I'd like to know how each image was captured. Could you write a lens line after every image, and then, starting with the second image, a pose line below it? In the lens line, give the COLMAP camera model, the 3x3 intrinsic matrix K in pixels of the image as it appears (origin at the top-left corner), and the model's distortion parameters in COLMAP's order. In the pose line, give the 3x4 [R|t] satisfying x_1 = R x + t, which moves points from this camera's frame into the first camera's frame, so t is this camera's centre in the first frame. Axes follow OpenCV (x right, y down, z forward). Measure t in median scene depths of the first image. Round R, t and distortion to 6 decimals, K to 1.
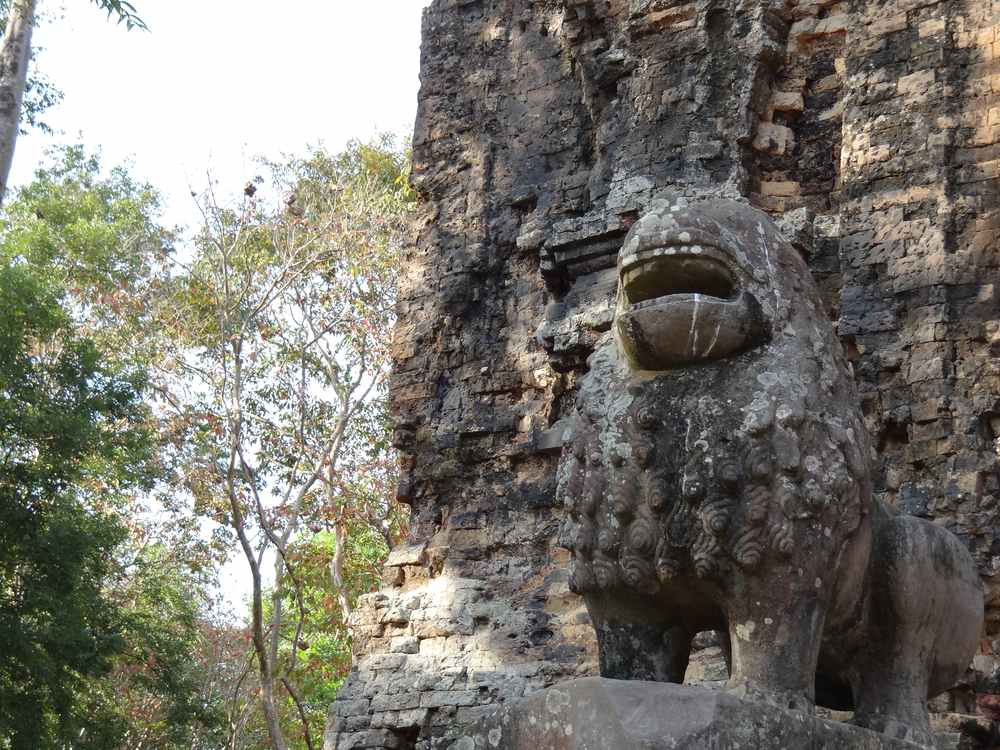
lens RADIAL K [[2286.6, 0, 499.3], [0, 2286.6, 375.1], [0, 0, 1]] dist [0.041841, 0.000000]
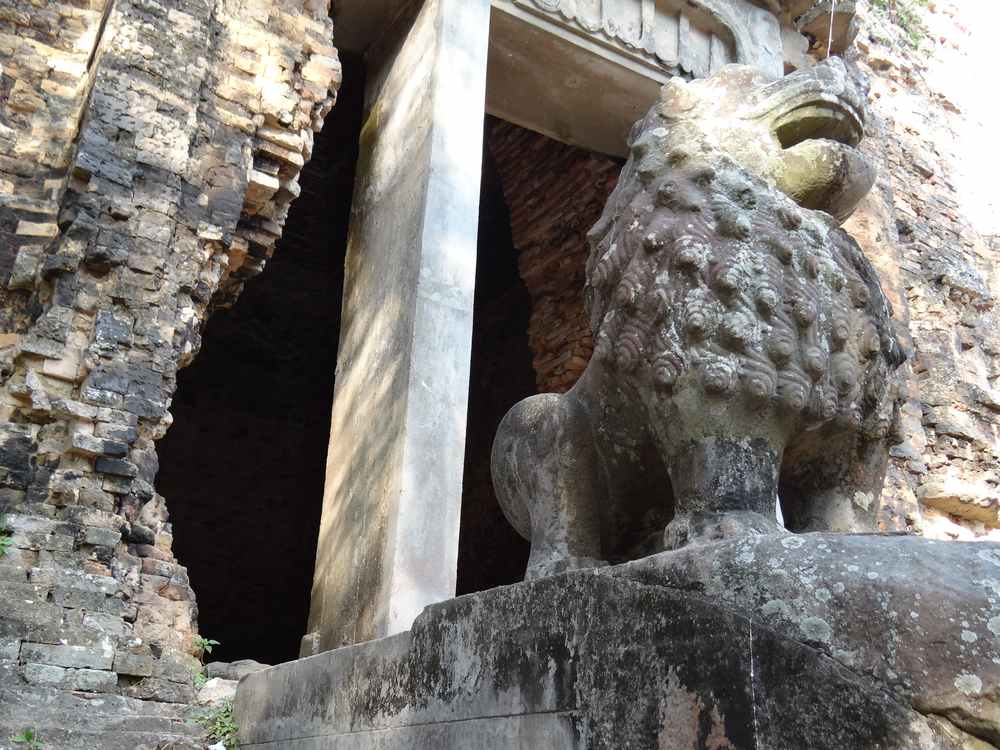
lens RADIAL K [[1033.6, 0, 499.3], [0, 1033.6, 371.5], [0, 0, 1]] dist [0.025938, 0.000000]
pose [[0.318394, 0.335779, 0.886497, -0.207422], [-0.324975, 0.917159, -0.230674, 0.126593], [-0.890515, -0.214644, 0.401138, 0.576440]]
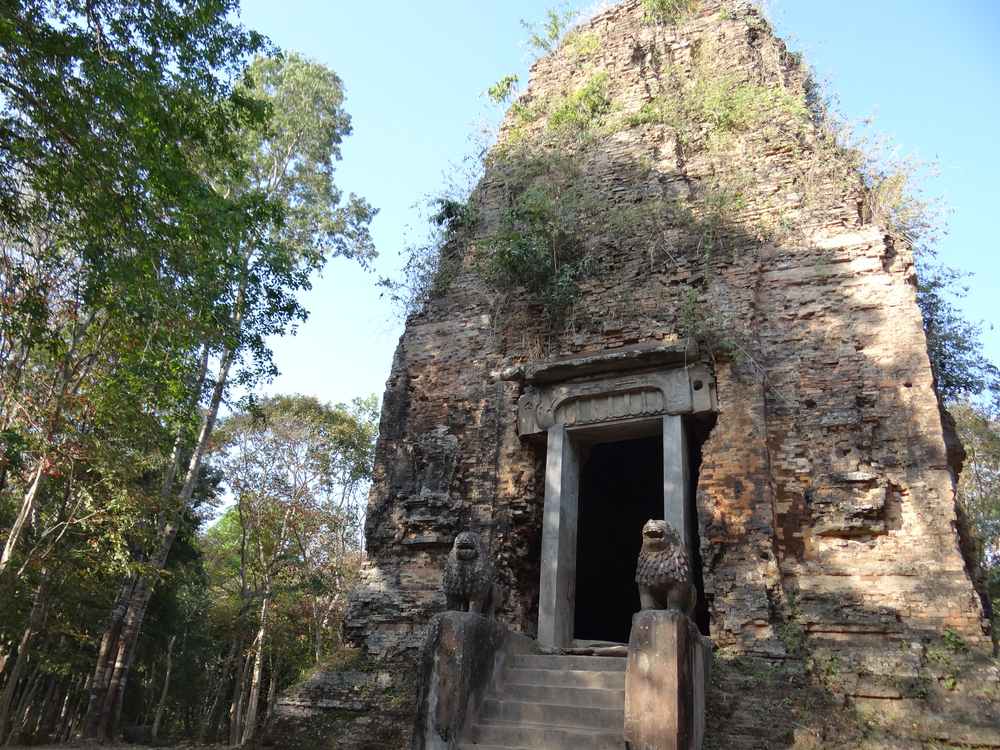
lens RADIAL K [[782.5, 0, 503.2], [0, 782.5, 375.7], [0, 0, 1]] dist [0.005603, 0.000279]
pose [[0.956600, 0.124812, 0.263323, -0.290564], [-0.098092, 0.988816, -0.112339, -0.174936], [-0.274400, 0.081633, 0.958144, -0.753768]]
